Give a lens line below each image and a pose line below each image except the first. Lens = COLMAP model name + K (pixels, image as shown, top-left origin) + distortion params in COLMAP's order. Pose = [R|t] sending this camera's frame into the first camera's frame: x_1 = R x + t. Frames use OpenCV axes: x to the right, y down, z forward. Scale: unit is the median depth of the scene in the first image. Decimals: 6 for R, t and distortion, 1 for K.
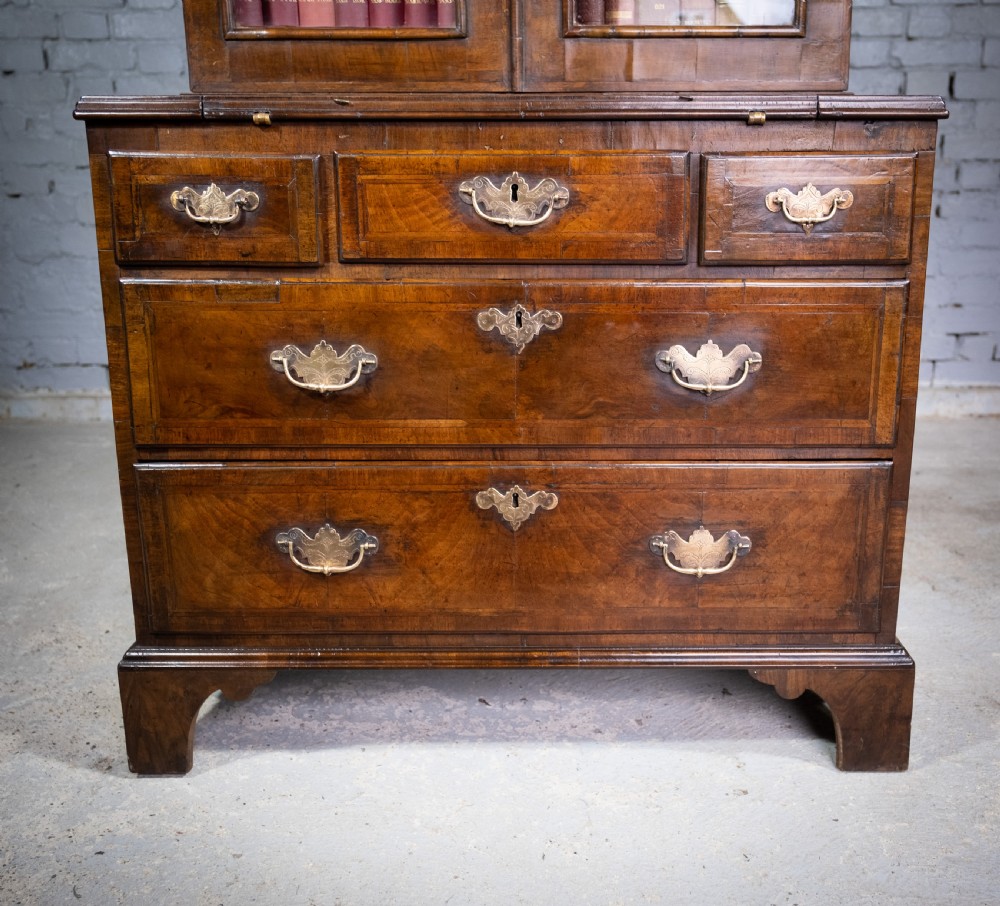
lens RADIAL K [[1193.7, 0, 564.5], [0, 1193.7, 479.8], [0, 0, 1]] dist [-0.009922, 0.000000]
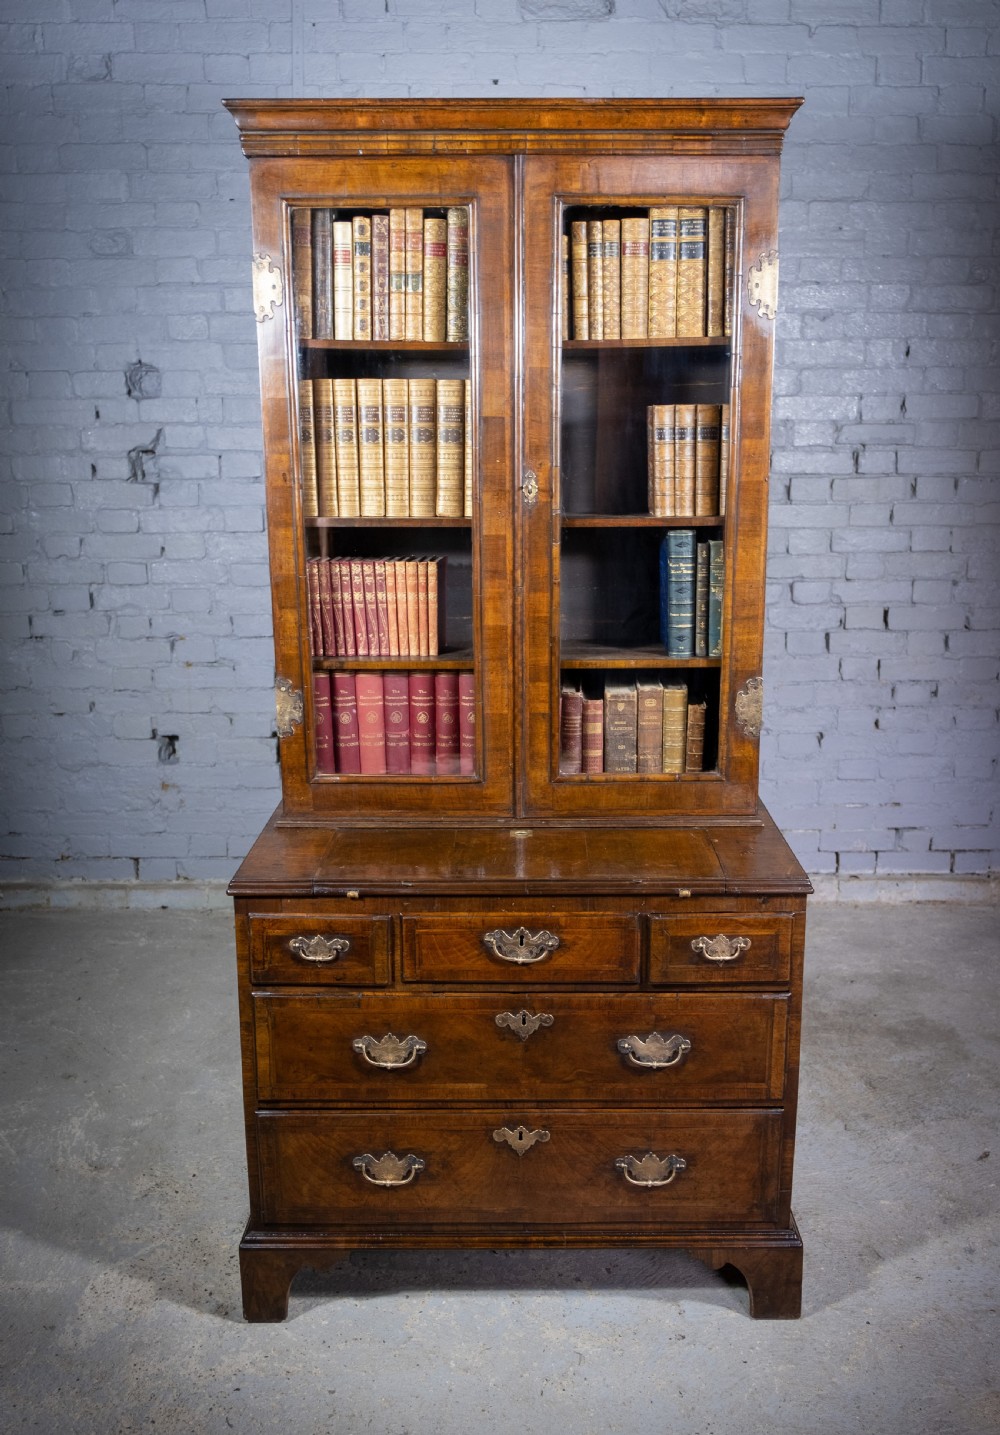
lens RADIAL K [[1340.9, 0, 525.3], [0, 1340.9, 719.5], [0, 0, 1]] dist [-0.028043, 0.000000]
pose [[0.999986, -0.000171, -0.005372, -0.027656], [-0.000080, 0.998908, -0.046714, -0.422426], [0.005375, 0.046714, 0.998894, -0.650728]]
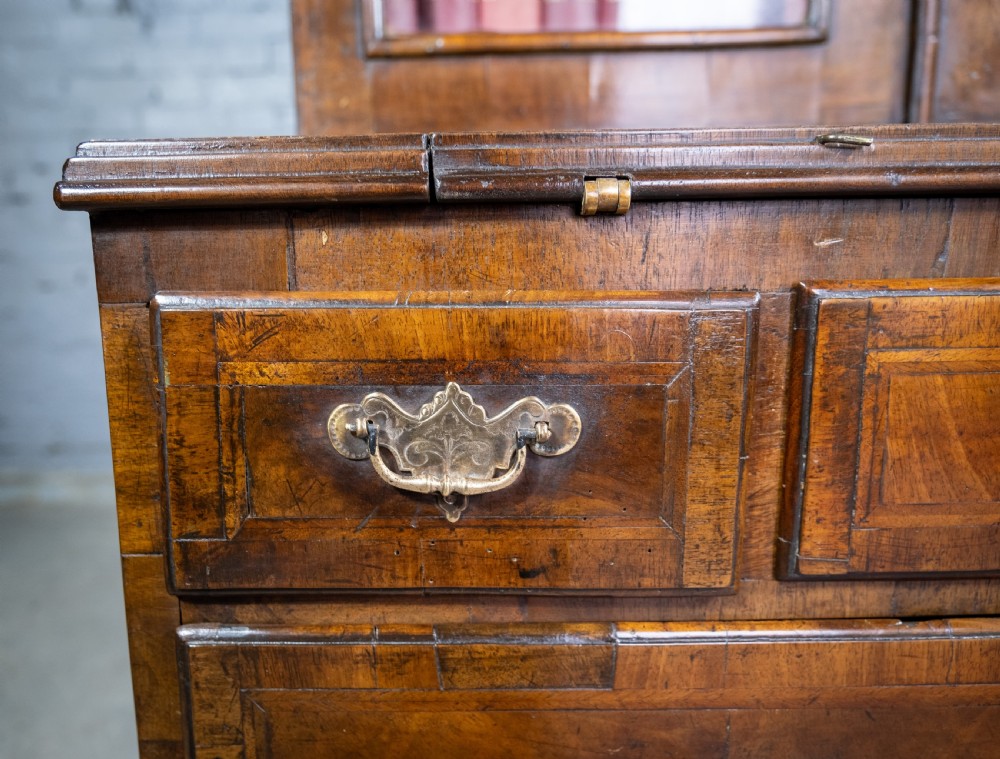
lens RADIAL K [[826.6, 0, 424.5], [0, 826.6, 381.4], [0, 0, 1]] dist [-0.011680, -0.015513]
pose [[0.999469, -0.015699, -0.028554, -0.284794], [0.013331, 0.996599, -0.081319, -0.220897], [0.029734, 0.080895, 0.996279, 0.731725]]
